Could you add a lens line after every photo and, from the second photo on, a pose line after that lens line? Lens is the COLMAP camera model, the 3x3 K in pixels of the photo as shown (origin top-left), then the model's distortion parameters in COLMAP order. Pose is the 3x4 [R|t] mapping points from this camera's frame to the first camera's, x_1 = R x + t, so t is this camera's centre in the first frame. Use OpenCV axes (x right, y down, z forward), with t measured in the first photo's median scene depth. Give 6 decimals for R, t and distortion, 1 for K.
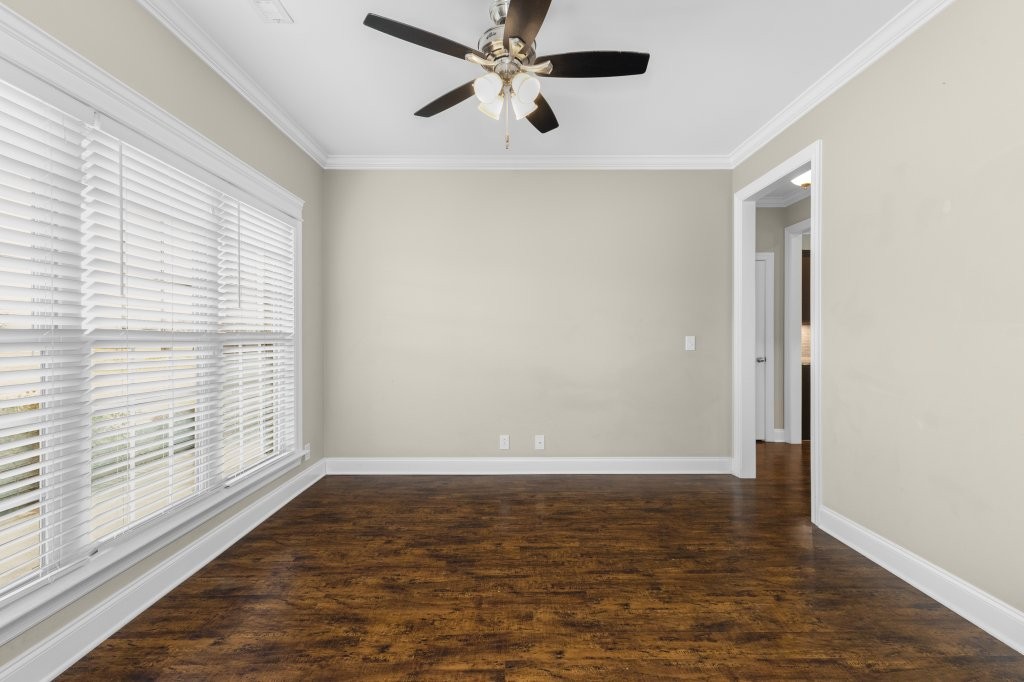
lens RADIAL K [[437.8, 0, 514.7], [0, 437.8, 339.3], [0, 0, 1]] dist [0.002884, 0.000385]
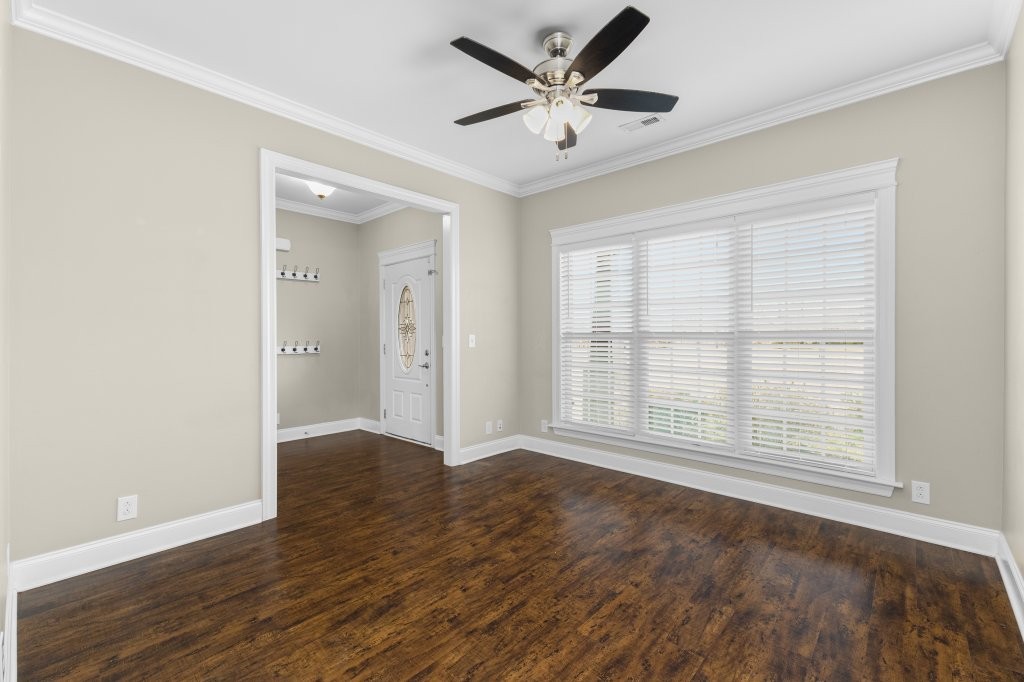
lens RADIAL K [[437.8, 0, 513.3], [0, 437.8, 336.8], [0, 0, 1]] dist [0.002884, 0.000385]
pose [[-0.681590, 0.005996, -0.731709, 0.918934], [-0.000051, 0.999966, 0.008242, -0.014118], [0.731734, 0.005655, -0.681567, 1.754919]]
